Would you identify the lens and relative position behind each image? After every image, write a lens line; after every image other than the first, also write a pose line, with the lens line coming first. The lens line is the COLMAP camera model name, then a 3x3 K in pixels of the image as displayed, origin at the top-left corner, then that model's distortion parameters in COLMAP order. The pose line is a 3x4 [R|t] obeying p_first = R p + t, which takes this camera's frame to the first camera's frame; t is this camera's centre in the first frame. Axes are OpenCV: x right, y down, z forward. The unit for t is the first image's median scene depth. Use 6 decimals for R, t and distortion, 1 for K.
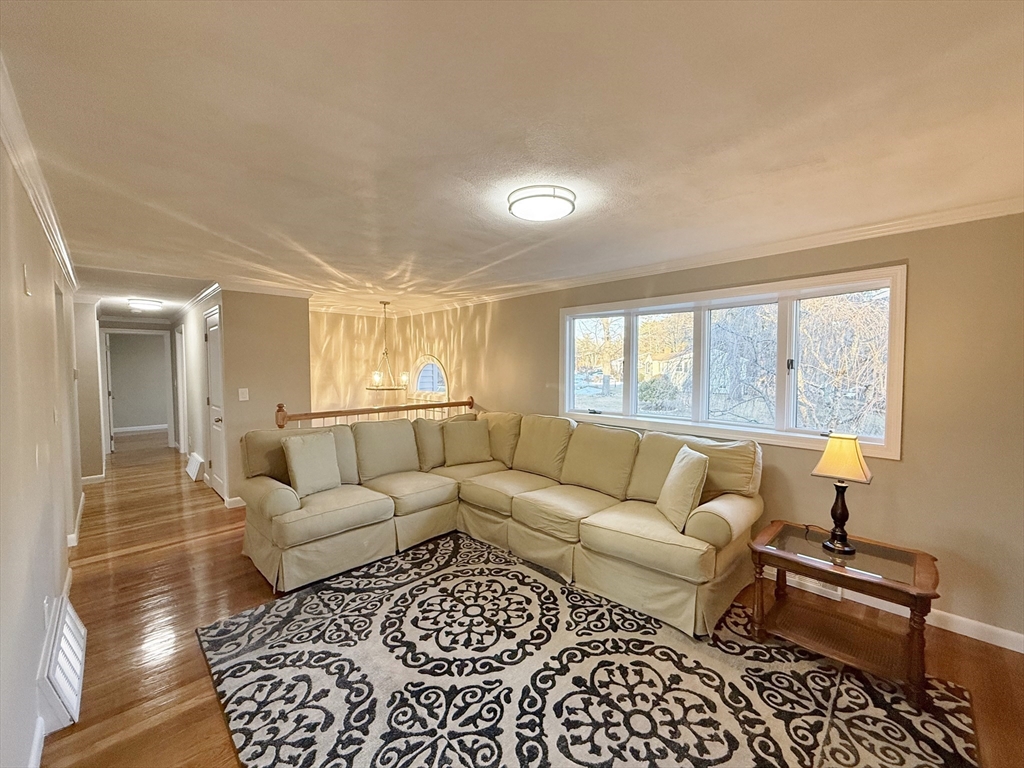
lens RADIAL K [[406.6, 0, 510.3], [0, 406.6, 383.4], [0, 0, 1]] dist [-0.000801, 0.000550]
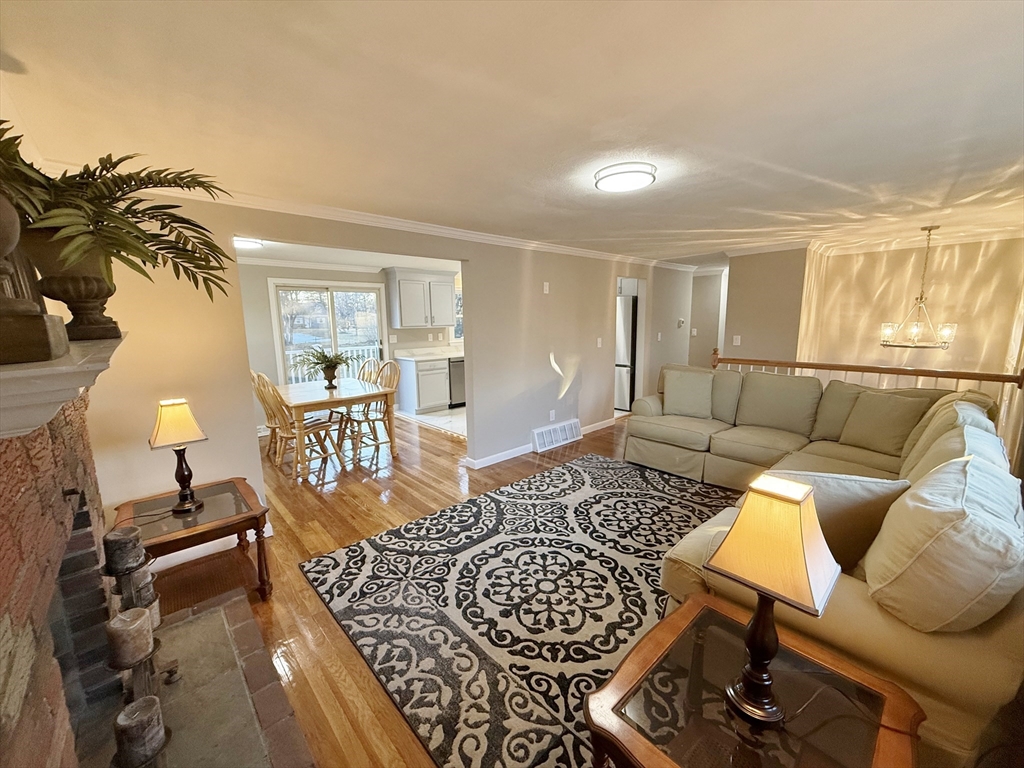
lens RADIAL K [[406.6, 0, 510.1], [0, 406.6, 384.1], [0, 0, 1]] dist [-0.000801, 0.000550]
pose [[-0.038815, 0.160569, -0.986261, 1.279129], [-0.027768, 0.986450, 0.161693, -0.046903], [0.998860, 0.033663, -0.033831, 0.730446]]
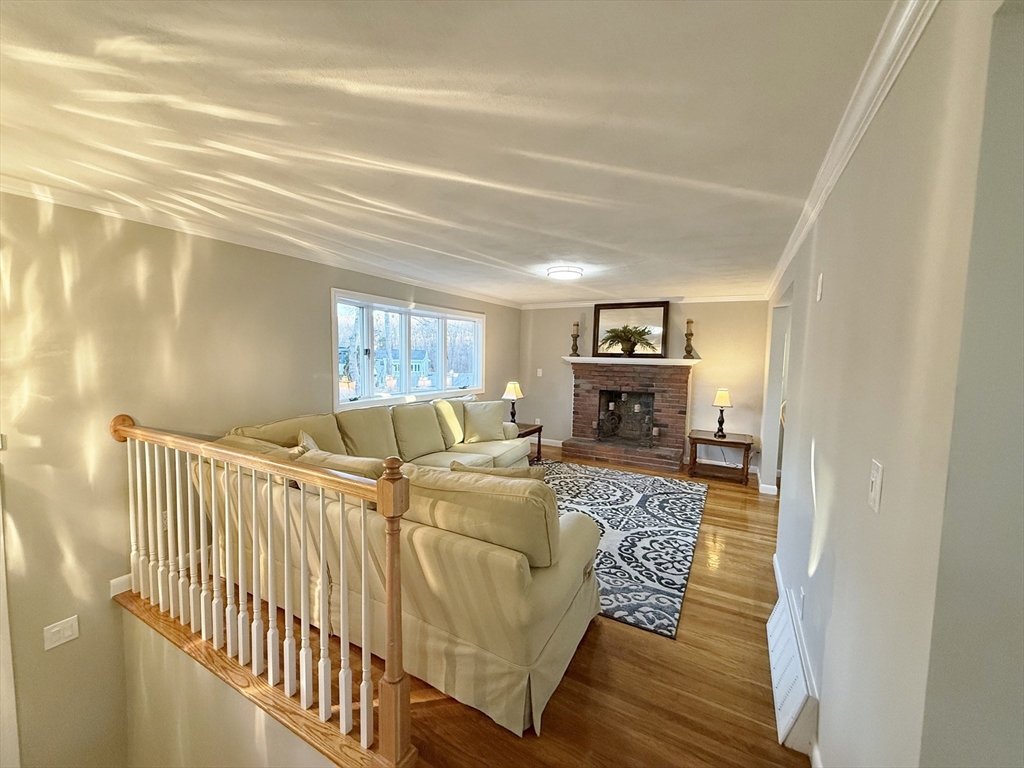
lens RADIAL K [[406.6, 0, 510.9], [0, 406.6, 384.3], [0, 0, 1]] dist [-0.000801, 0.000550]
pose [[-0.282331, -0.076204, 0.956286, -1.692276], [0.021619, 0.996081, 0.085758, -0.085766], [-0.959073, 0.044886, -0.279577, 1.777816]]
